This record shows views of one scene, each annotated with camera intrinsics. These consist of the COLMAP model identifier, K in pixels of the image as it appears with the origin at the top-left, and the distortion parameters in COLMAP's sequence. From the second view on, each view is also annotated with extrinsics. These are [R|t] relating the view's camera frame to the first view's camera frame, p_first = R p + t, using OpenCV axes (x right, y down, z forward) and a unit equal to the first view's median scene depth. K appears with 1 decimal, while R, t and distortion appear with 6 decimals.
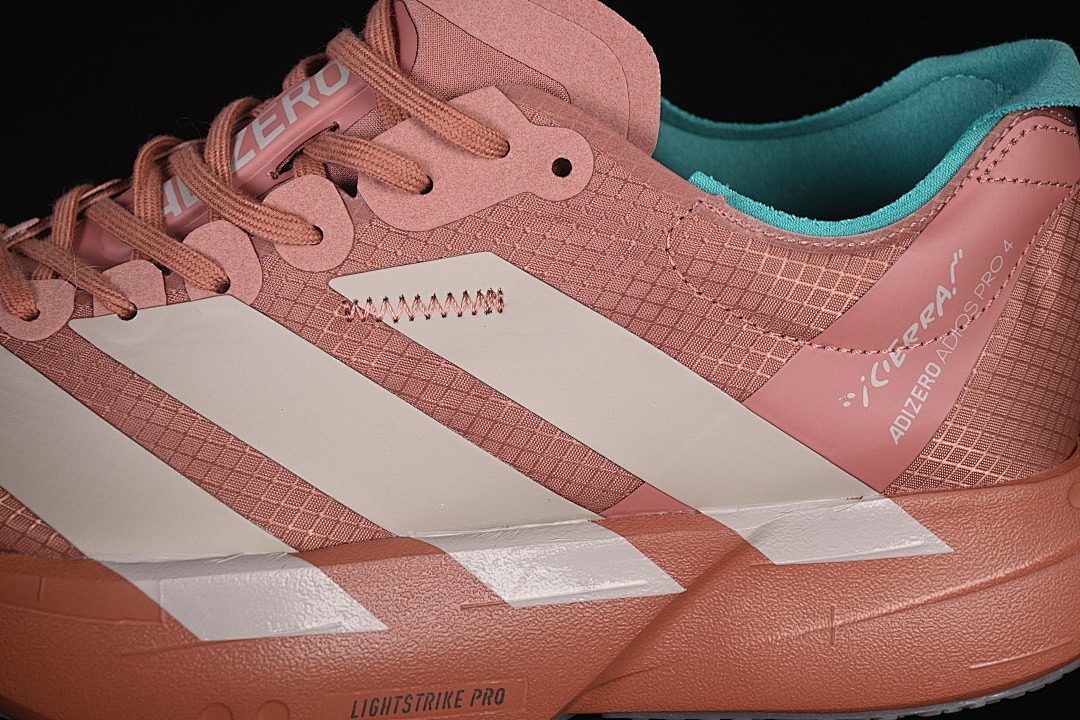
lens RADIAL K [[2379.1, 0, 533.3], [0, 2379.1, 363.2], [0, 0, 1]] dist [0.032024, 0.000000]
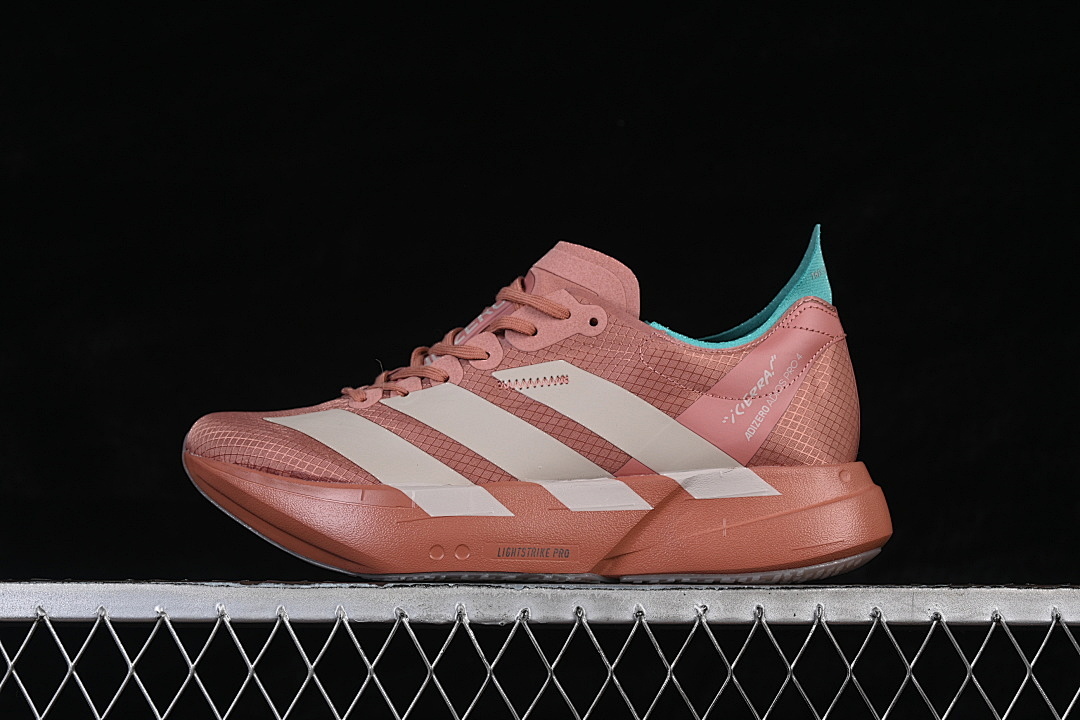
lens RADIAL K [[2379.1, 0, 539.1], [0, 2379.1, 359.8], [0, 0, 1]] dist [0.032024, 0.000000]
pose [[0.988941, -0.042110, -0.142208, 0.280035], [-0.011694, 0.933719, -0.357816, 0.759489], [0.147850, 0.355522, 0.922900, -1.085125]]
